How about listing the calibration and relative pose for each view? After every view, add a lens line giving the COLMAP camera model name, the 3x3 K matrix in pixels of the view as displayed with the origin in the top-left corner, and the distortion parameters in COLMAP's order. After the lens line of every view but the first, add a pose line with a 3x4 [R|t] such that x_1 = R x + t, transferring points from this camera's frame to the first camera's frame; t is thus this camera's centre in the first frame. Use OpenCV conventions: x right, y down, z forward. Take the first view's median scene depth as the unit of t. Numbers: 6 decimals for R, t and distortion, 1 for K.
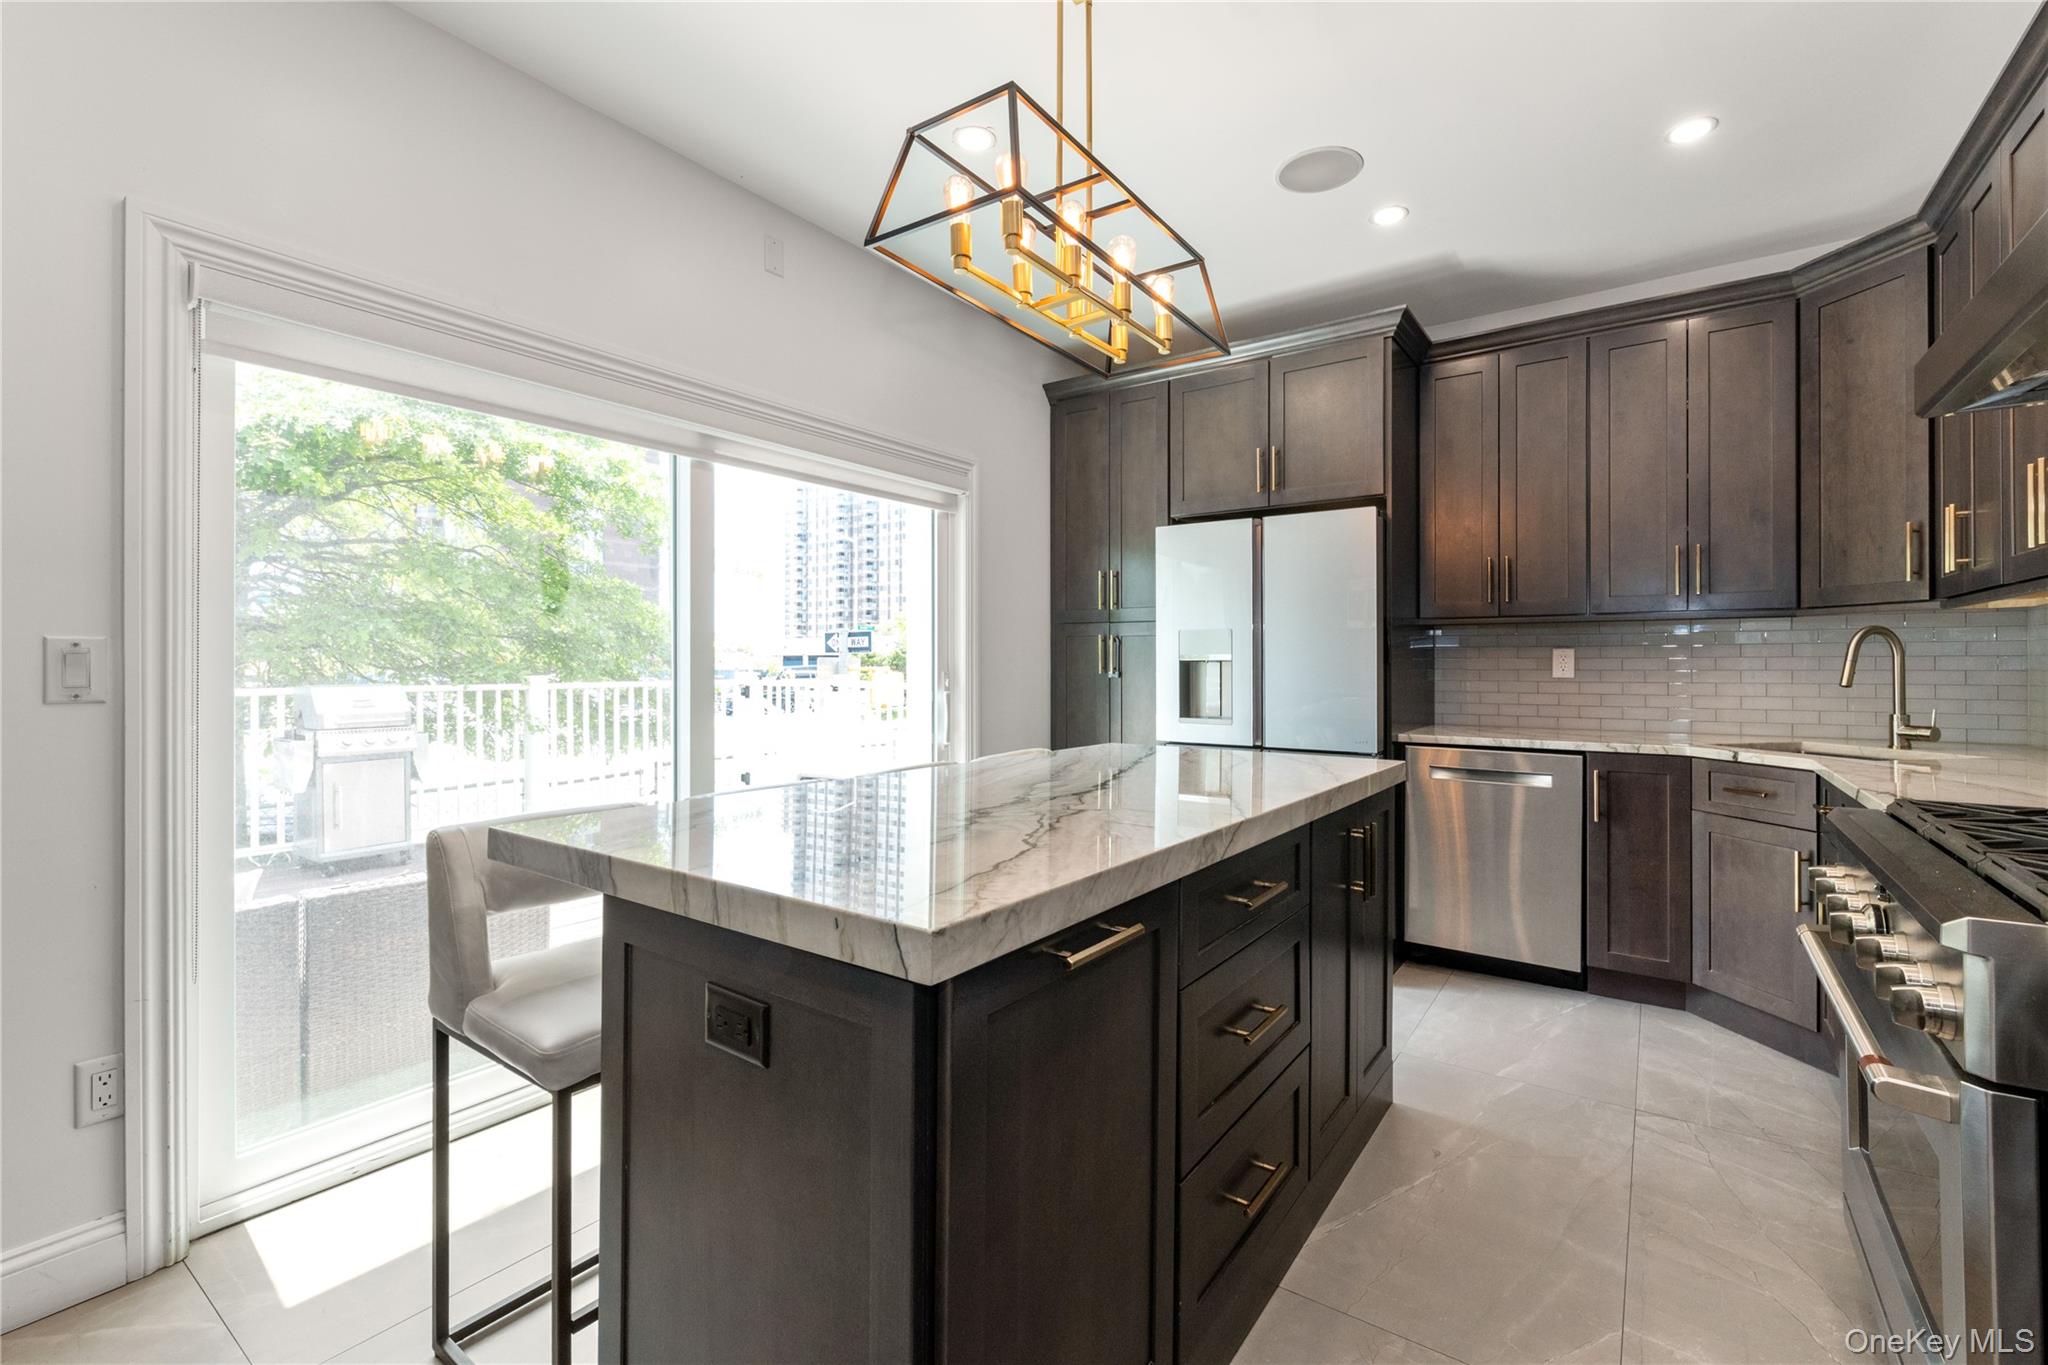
lens RADIAL K [[893.8, 0, 1042.1], [0, 893.8, 664.6], [0, 0, 1]] dist [-0.005558, -0.000137]
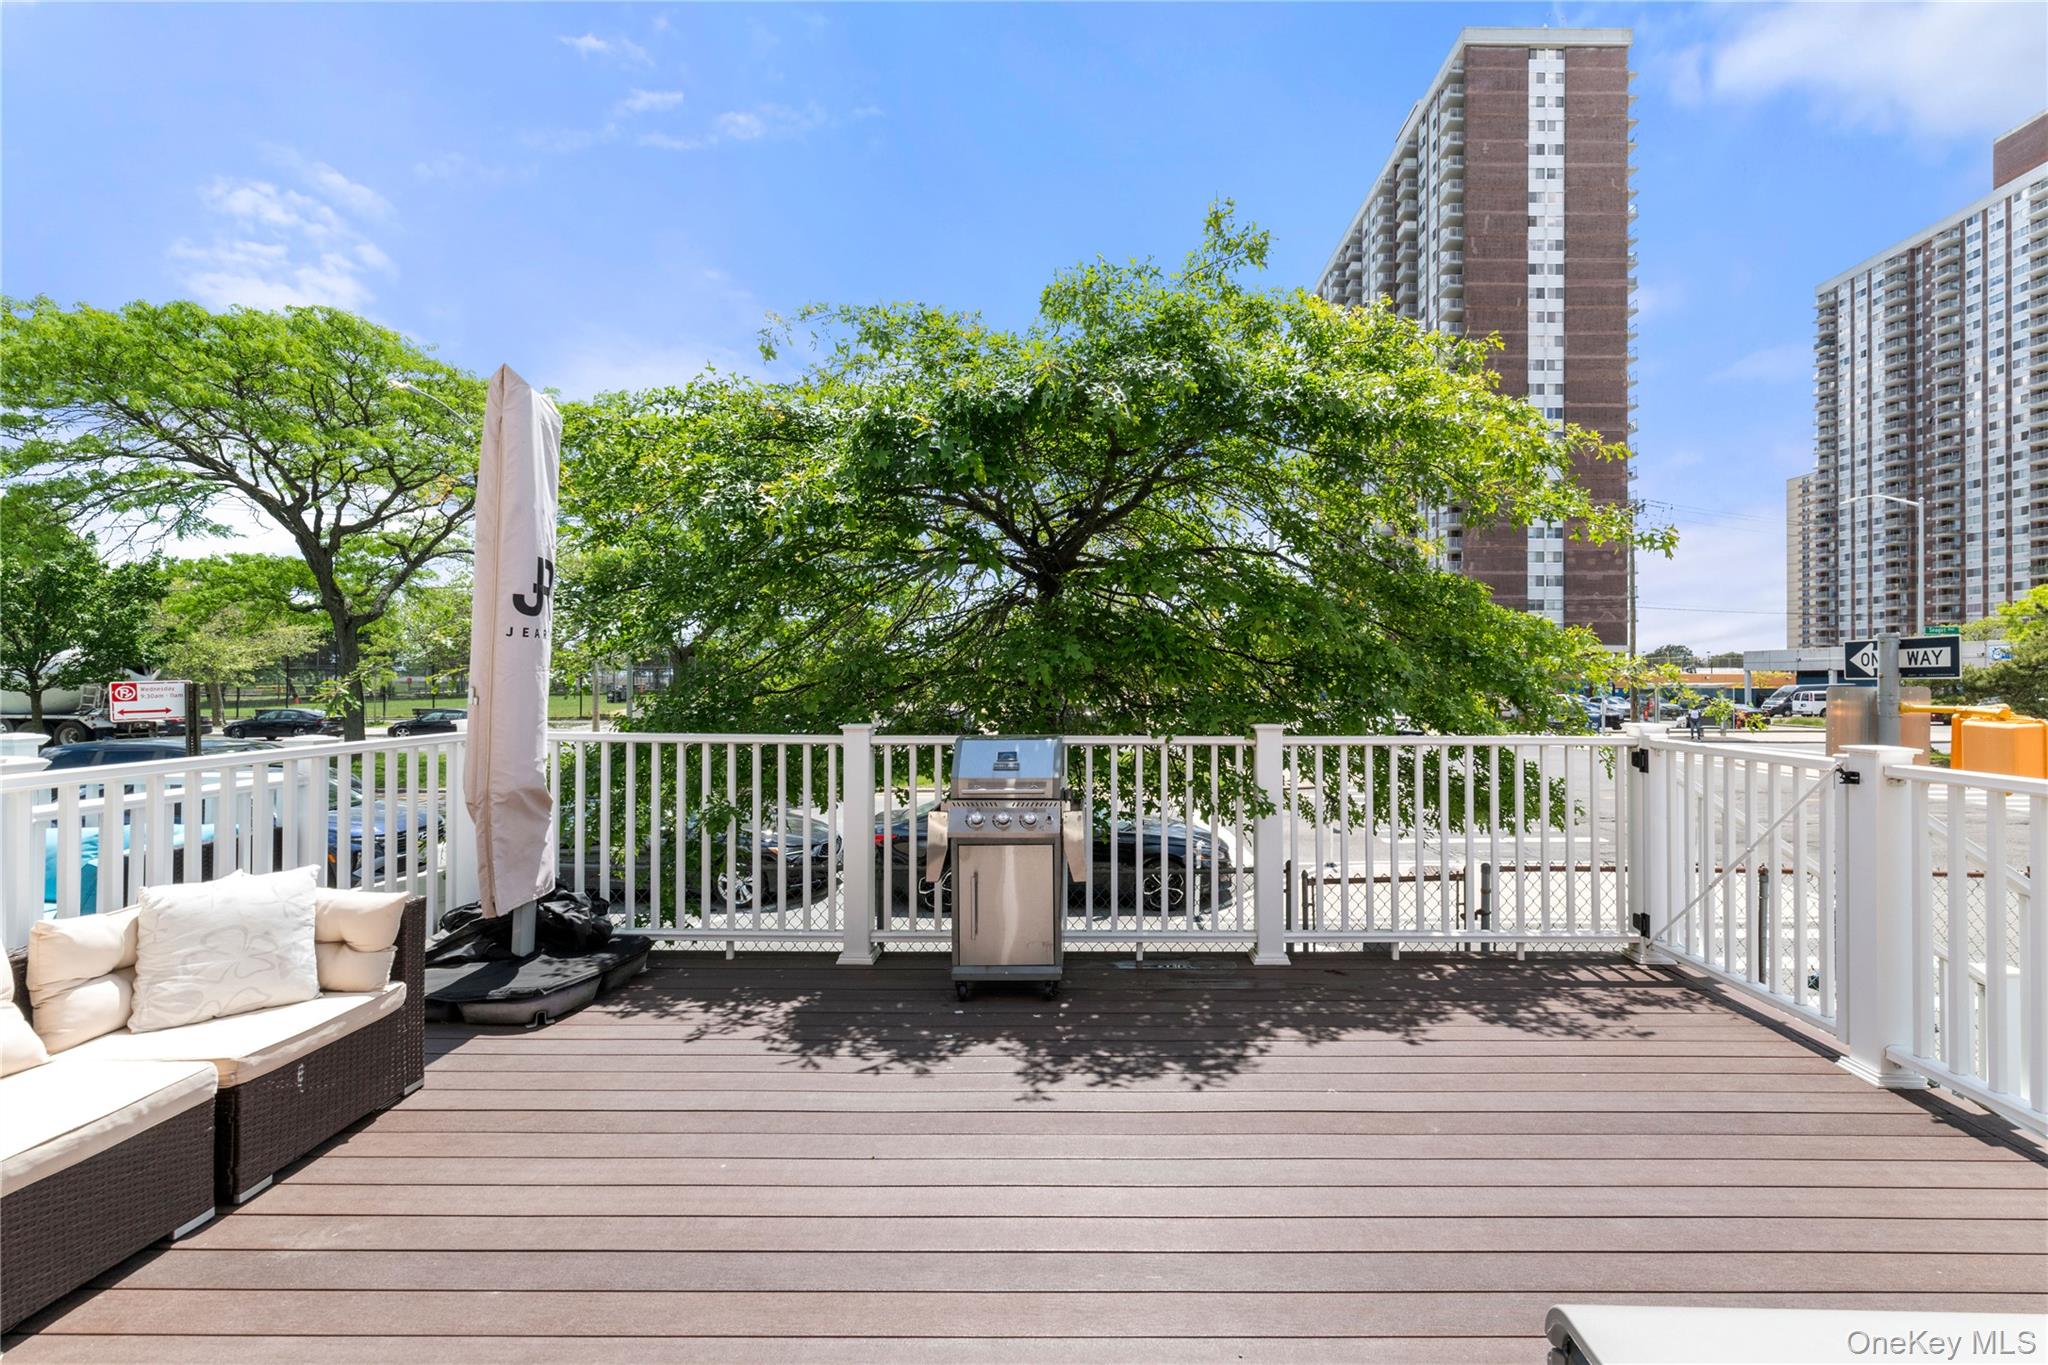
lens RADIAL K [[893.8, 0, 1089.3], [0, 893.8, 676.2], [0, 0, 1]] dist [-0.005558, -0.000137]
pose [[0.575215, -0.002285, -0.817999, -0.192911], [-0.001249, 0.999992, -0.003671, -0.038252], [0.818001, 0.003133, 0.575208, 0.946824]]
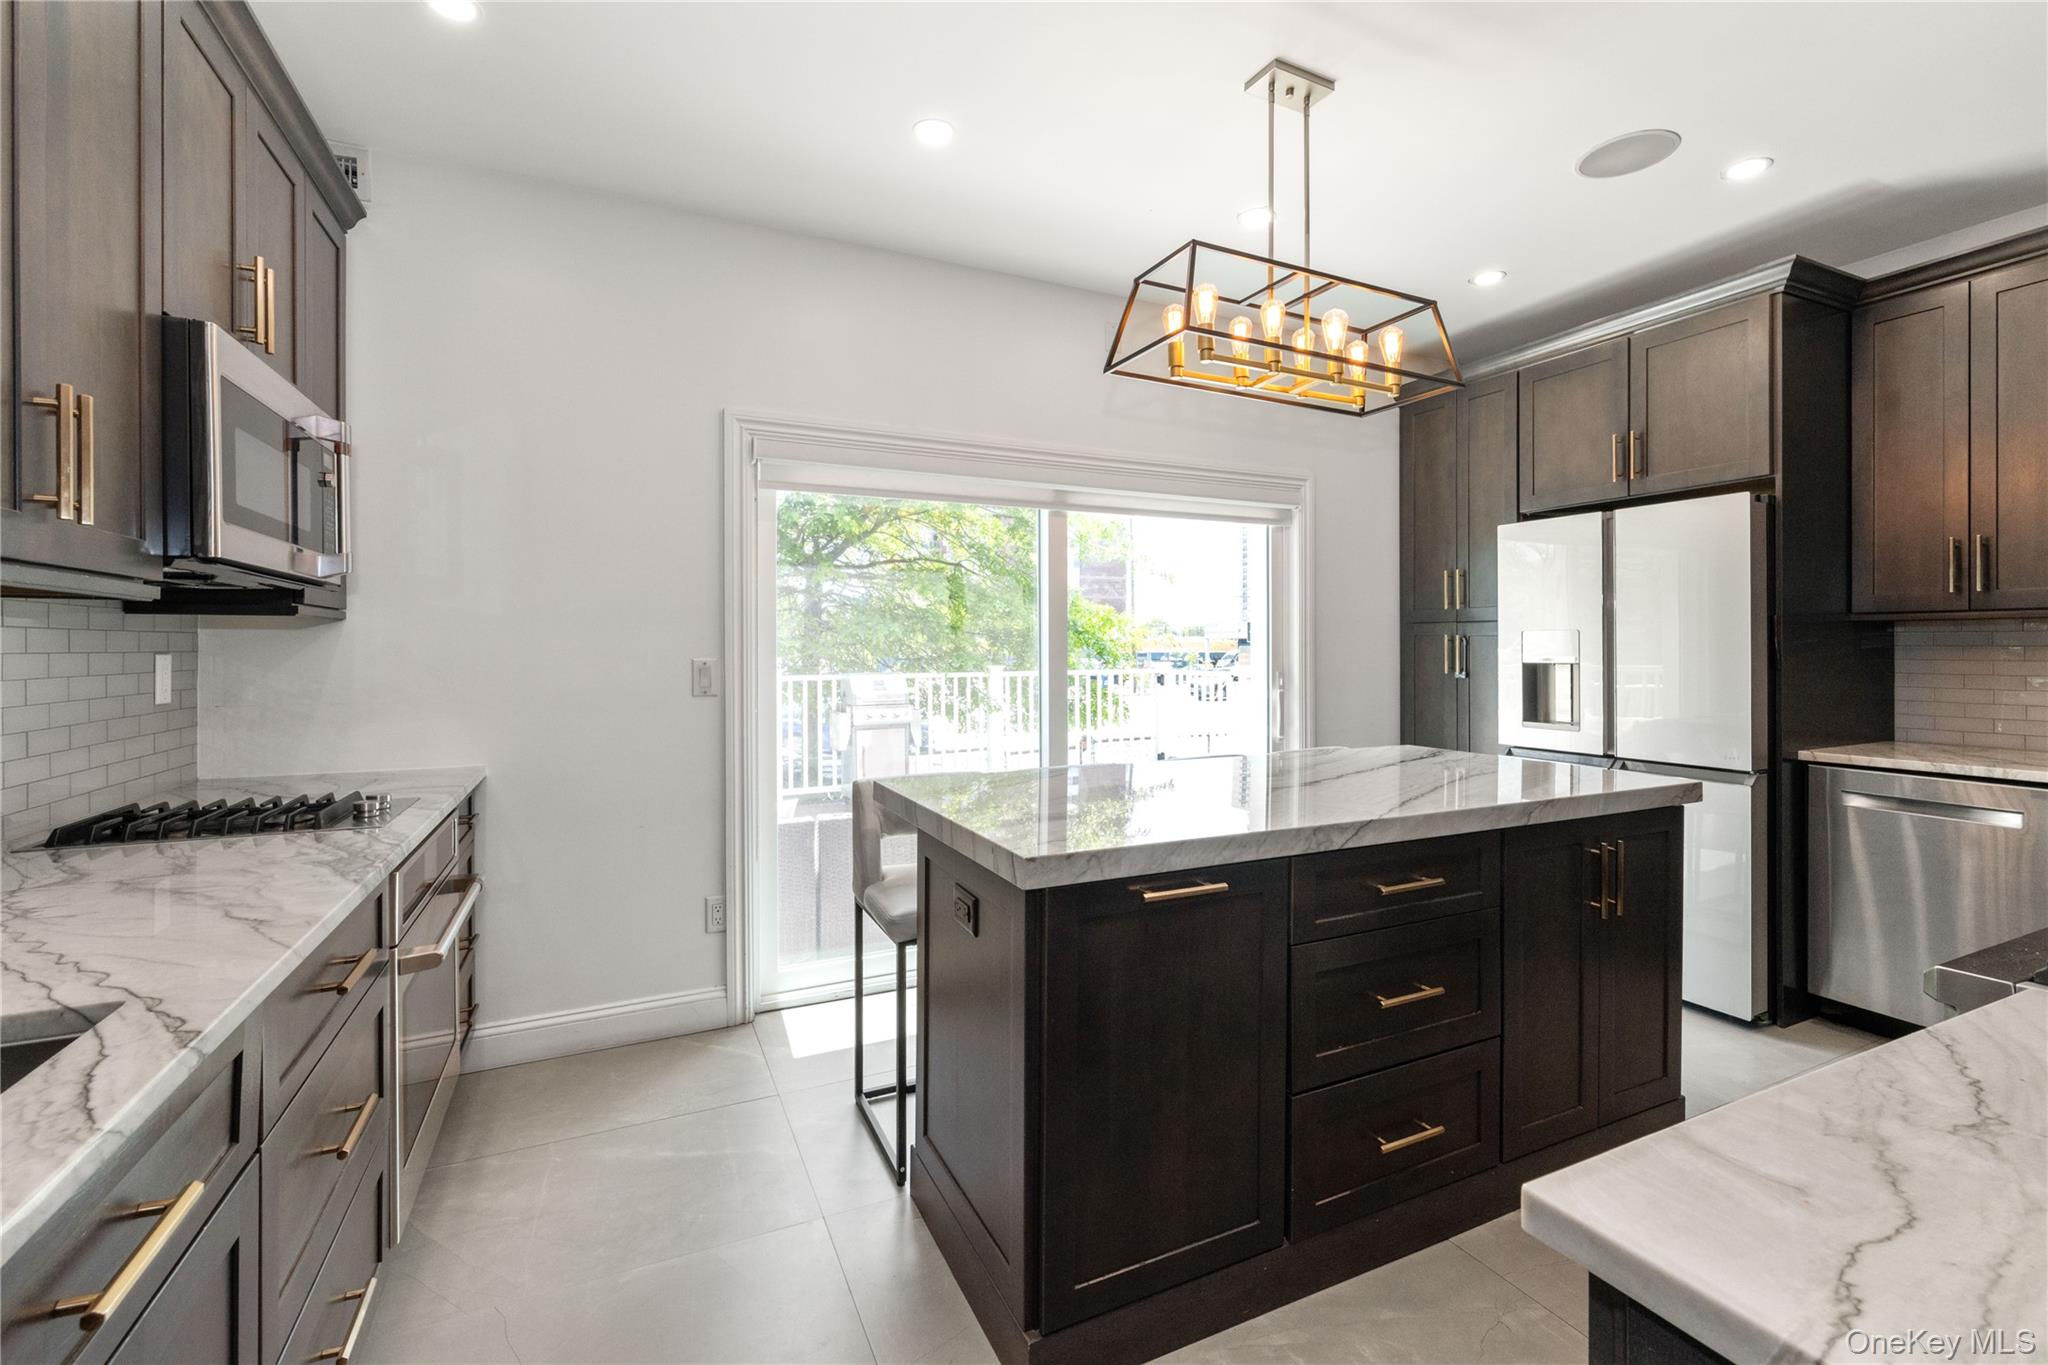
lens RADIAL K [[893.8, 0, 1021.1], [0, 893.8, 648.6], [0, 0, 1]] dist [-0.005558, -0.000137]
pose [[0.863806, -0.003944, -0.503810, 0.173398], [0.005115, 0.999986, 0.000942, -0.023686], [0.503799, -0.003391, 0.863814, -0.110447]]
